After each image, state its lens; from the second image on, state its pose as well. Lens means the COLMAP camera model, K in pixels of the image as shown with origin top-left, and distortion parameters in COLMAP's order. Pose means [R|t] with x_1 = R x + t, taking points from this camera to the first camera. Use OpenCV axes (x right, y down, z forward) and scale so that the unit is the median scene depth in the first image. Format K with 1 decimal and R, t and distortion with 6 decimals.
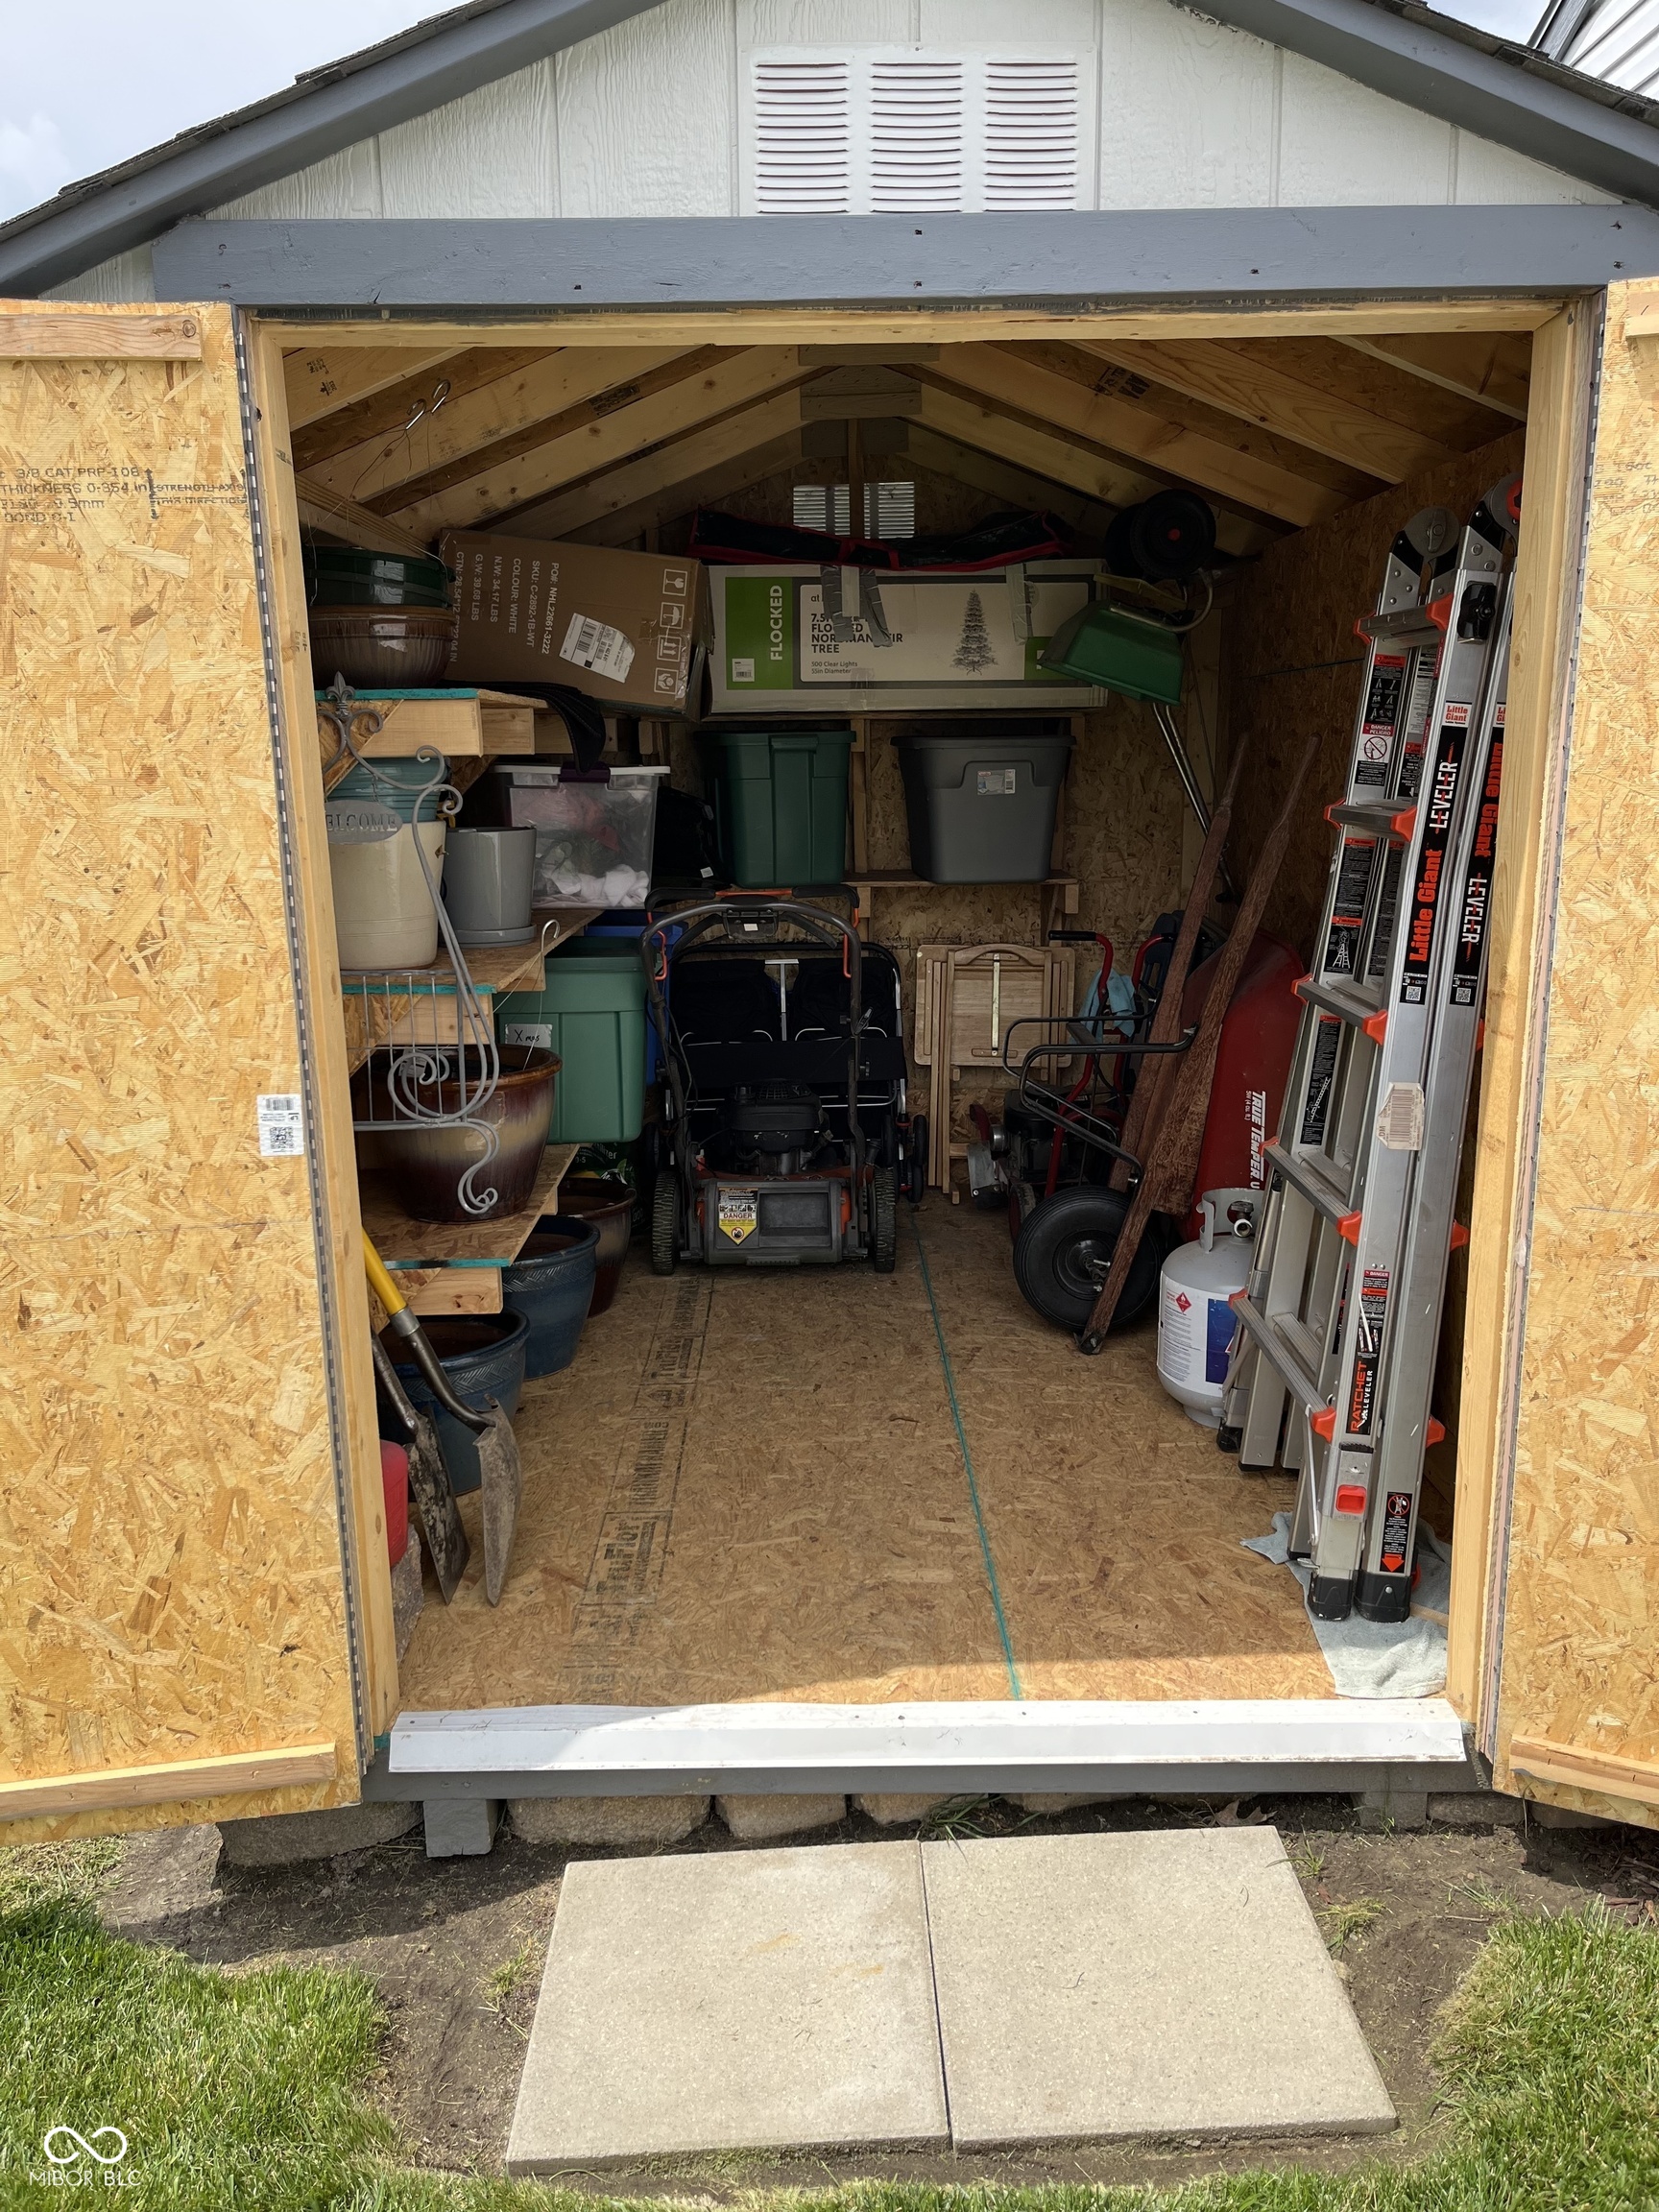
lens RADIAL K [[1687.5, 0, 829.5], [0, 1687.5, 1106.0], [0, 0, 1]] dist [-0.005349, -0.001151]
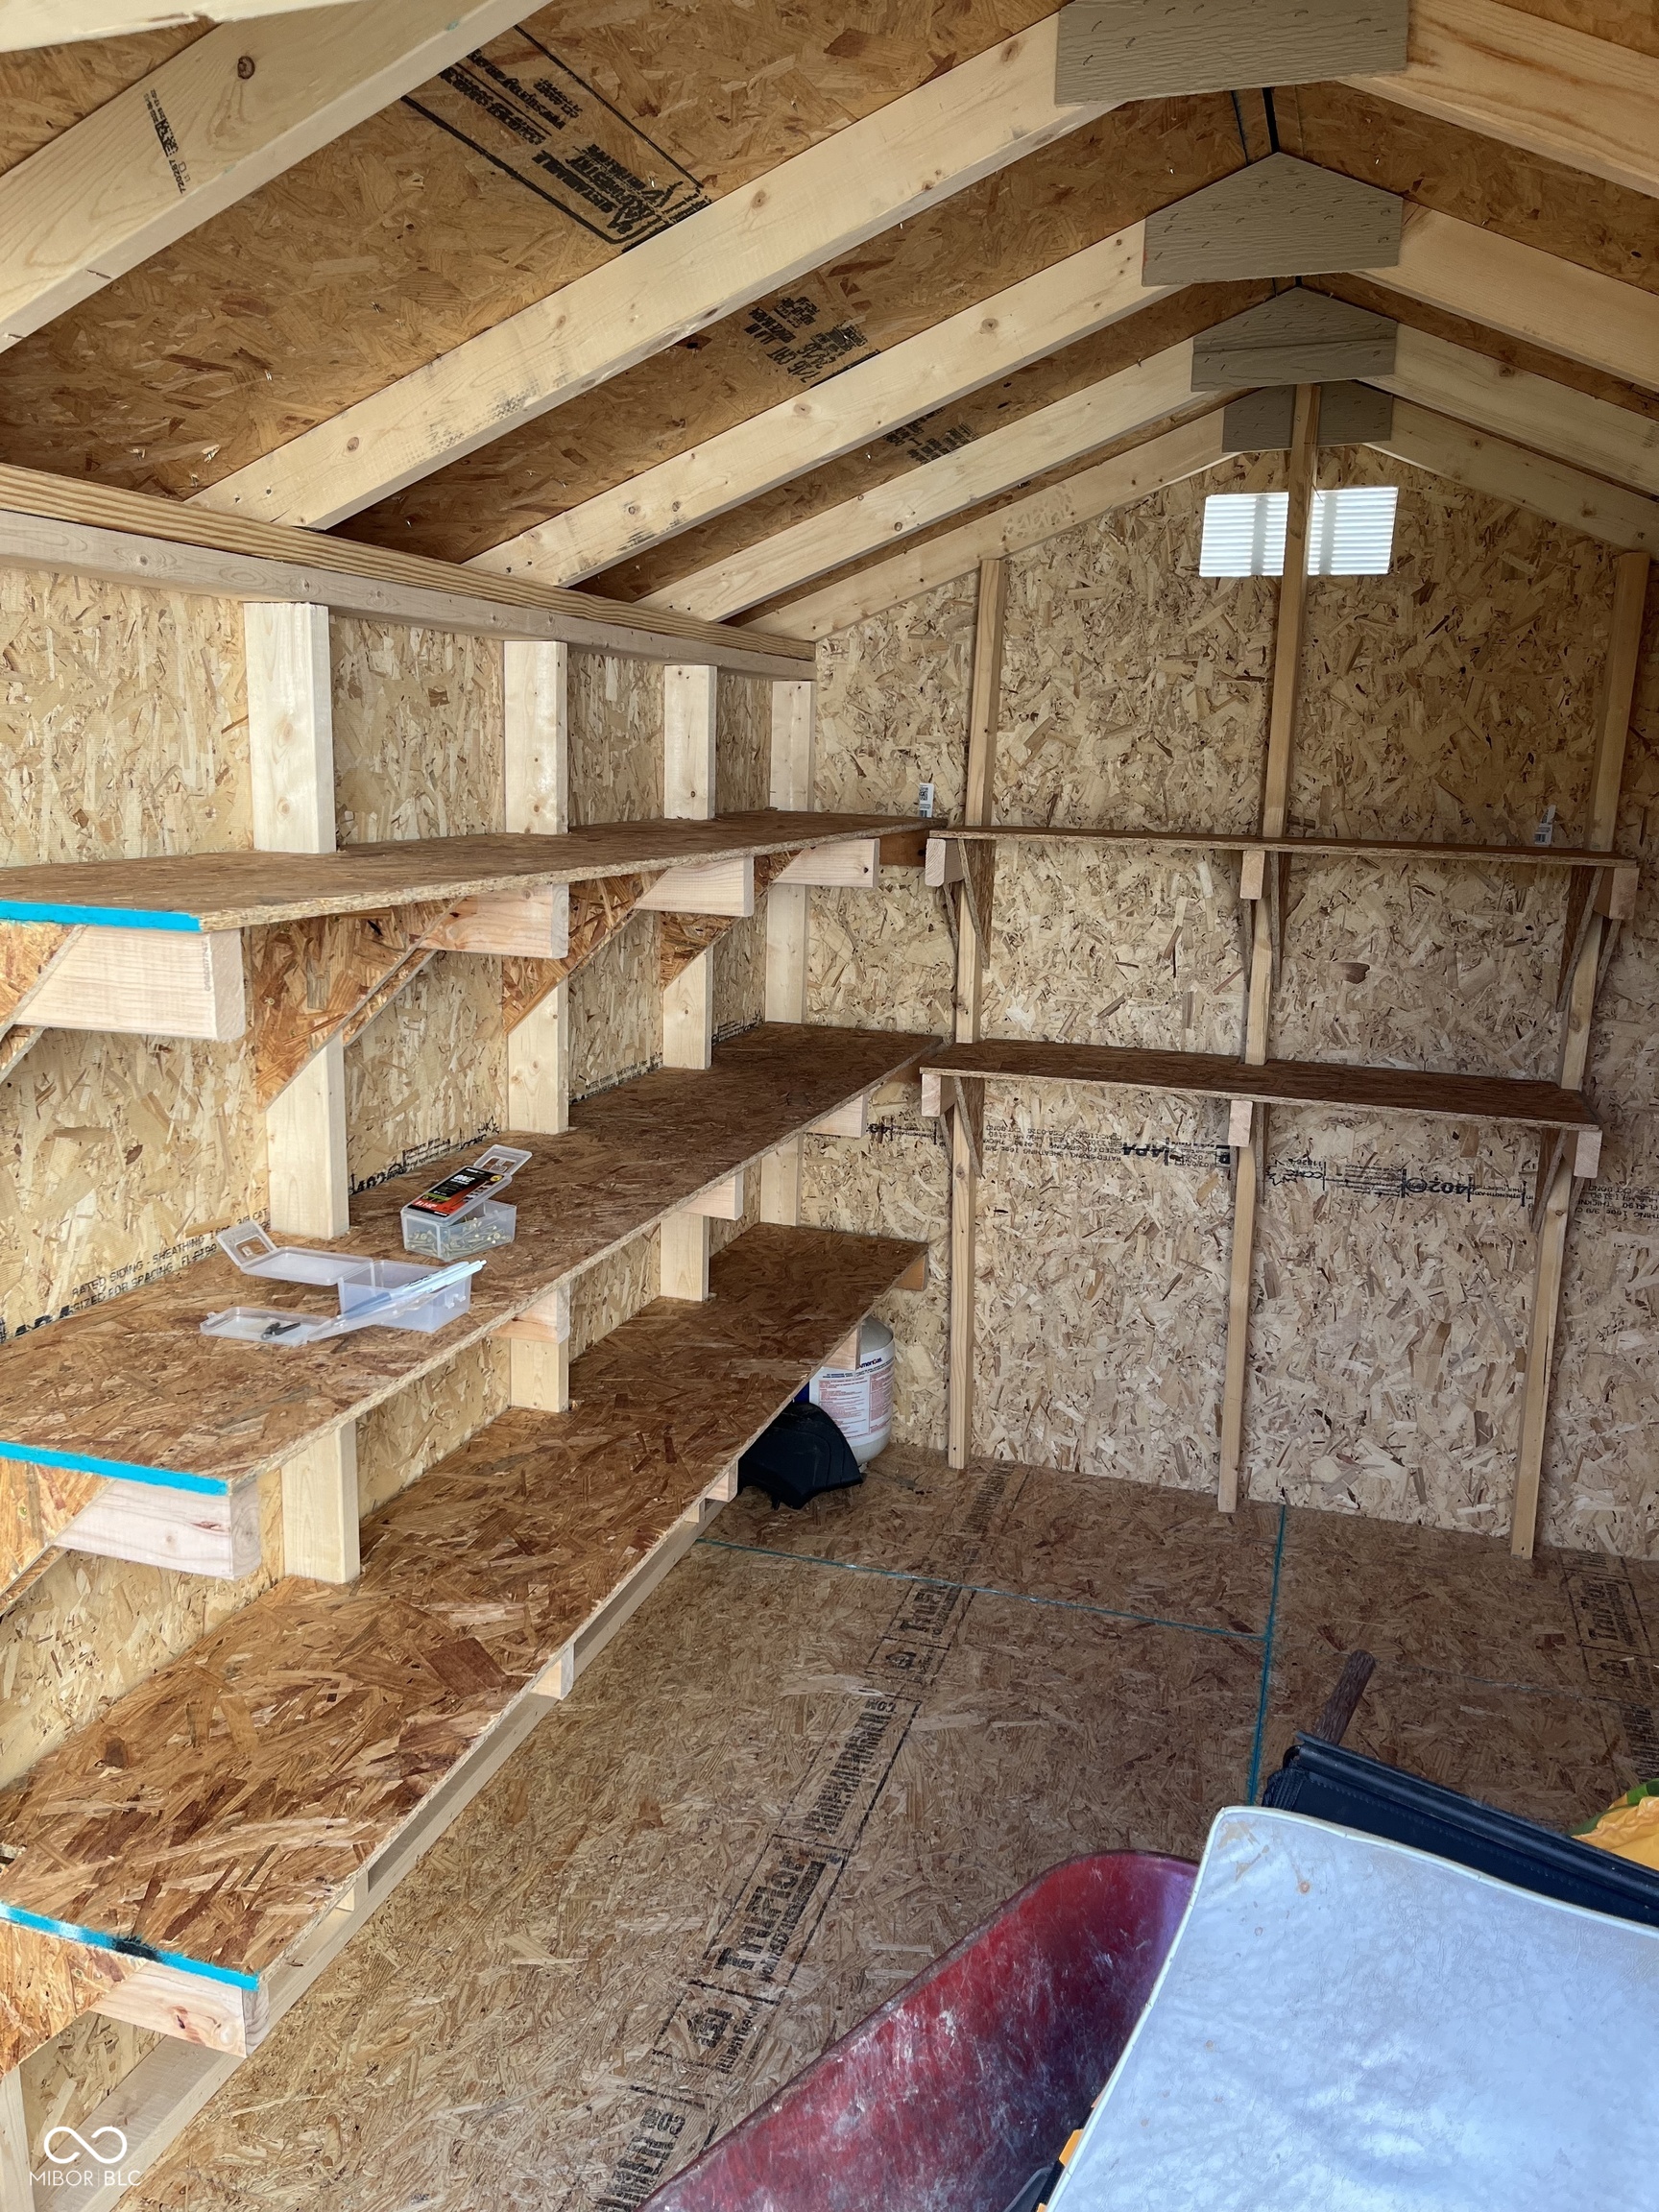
lens RADIAL K [[1695.0, 0, 829.5], [0, 1695.0, 1106.0], [0, 0, 1]] dist [0.021727, 0.000358]
pose [[0.949440, 0.100361, -0.297475, 0.081774], [-0.102996, 0.994658, 0.006845, -0.149777], [0.296572, 0.024140, 0.954705, 0.408770]]
